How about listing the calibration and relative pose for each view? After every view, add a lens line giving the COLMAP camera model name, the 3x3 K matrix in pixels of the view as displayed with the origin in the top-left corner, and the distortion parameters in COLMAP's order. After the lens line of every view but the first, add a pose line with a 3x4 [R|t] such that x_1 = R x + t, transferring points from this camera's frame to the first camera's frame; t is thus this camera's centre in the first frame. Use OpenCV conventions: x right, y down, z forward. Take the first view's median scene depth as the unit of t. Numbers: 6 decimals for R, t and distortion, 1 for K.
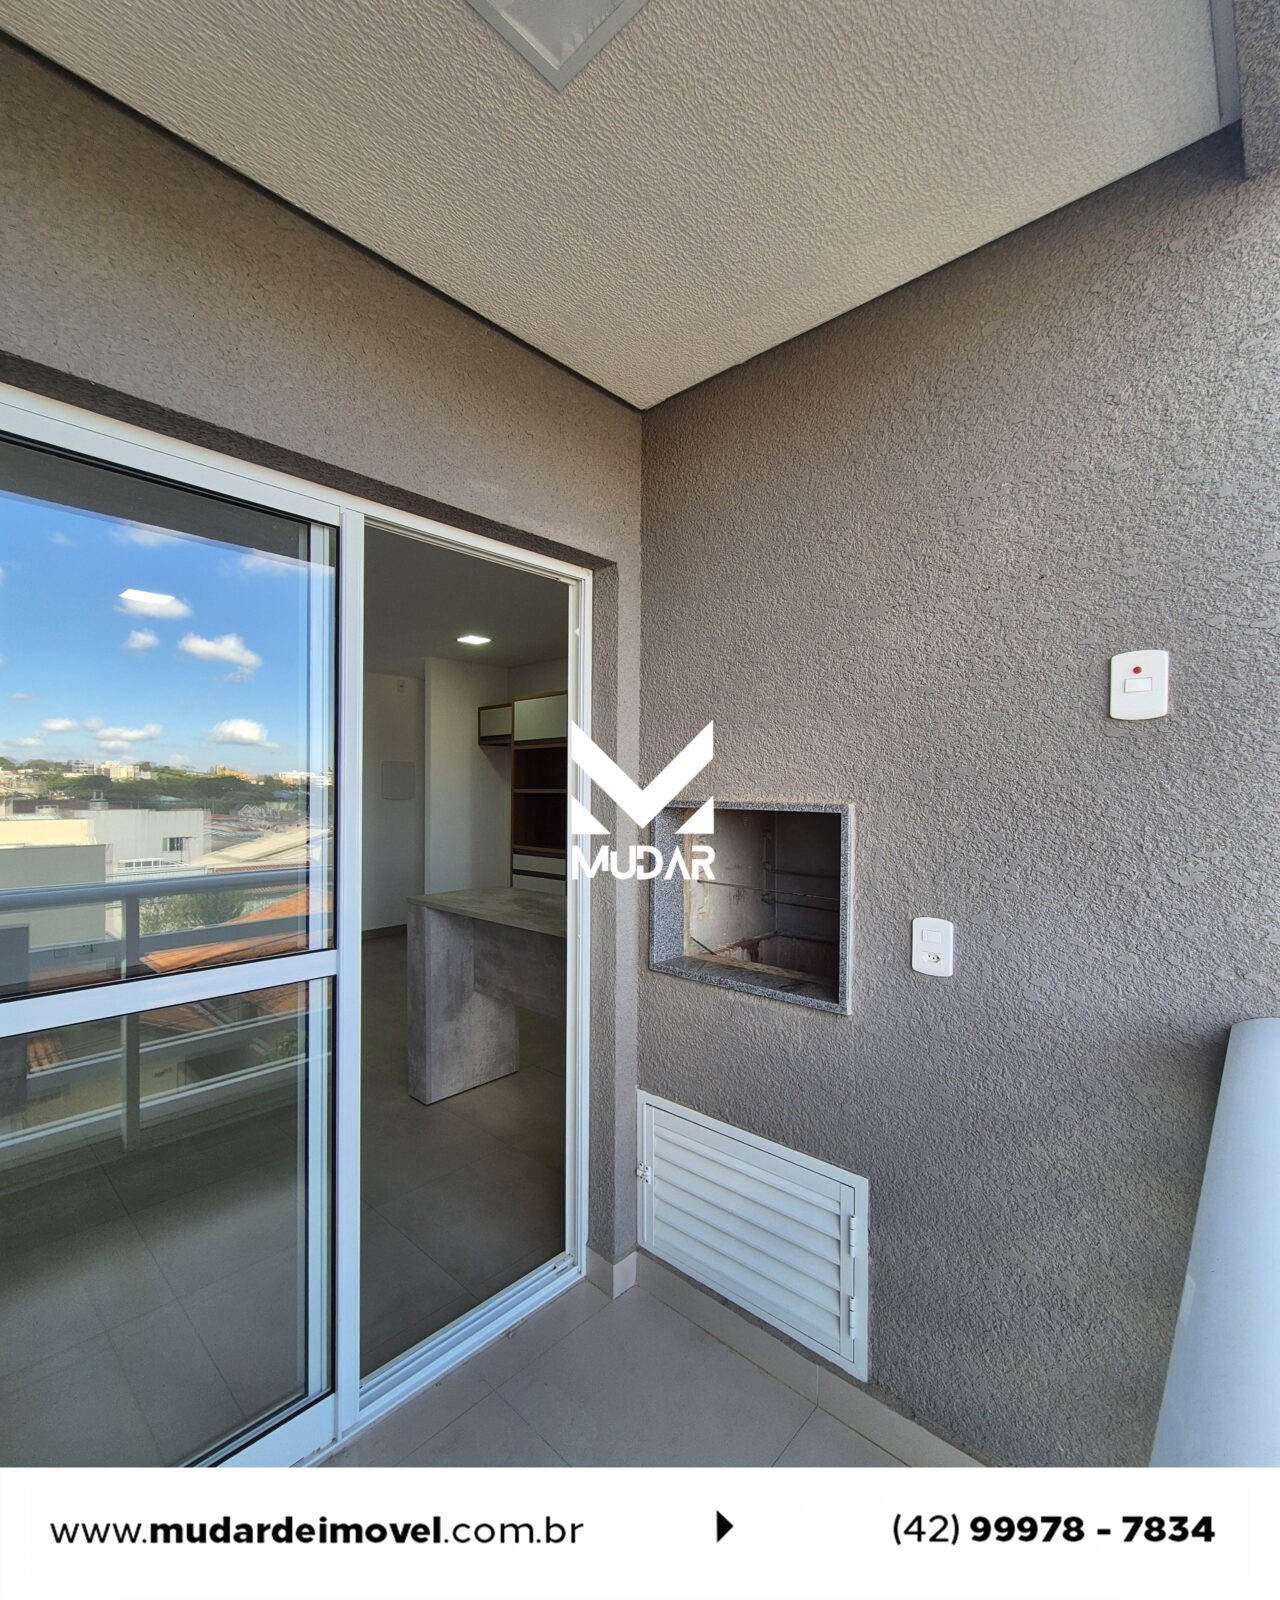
lens RADIAL K [[706.4, 0, 641.0], [0, 706.4, 796.7], [0, 0, 1]] dist [-0.000950, 0.000468]
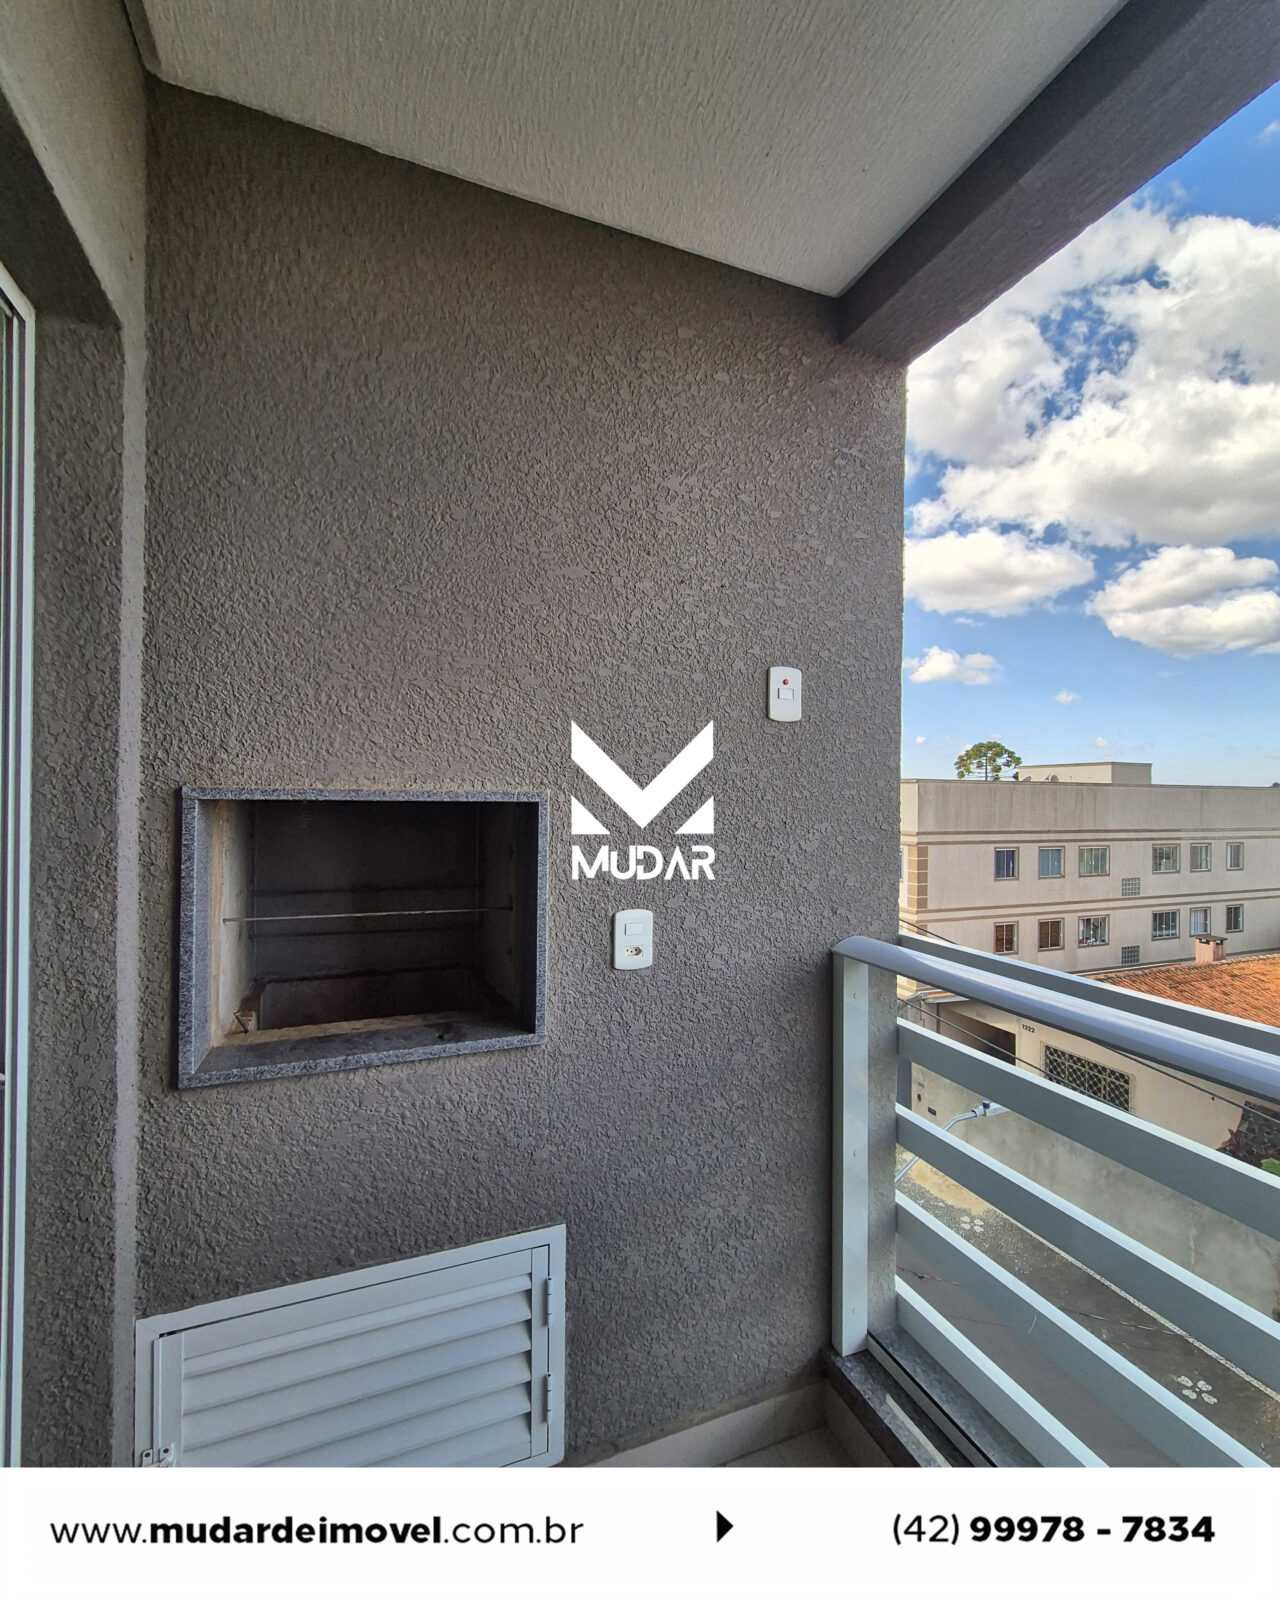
lens RADIAL K [[706.4, 0, 641.5], [0, 706.4, 795.9], [0, 0, 1]] dist [-0.000950, 0.000468]
pose [[0.436935, -0.001404, 0.899492, -0.411958], [0.003592, 0.999994, -0.000184, 0.016444], [-0.899486, 0.003311, 0.436937, 0.529360]]
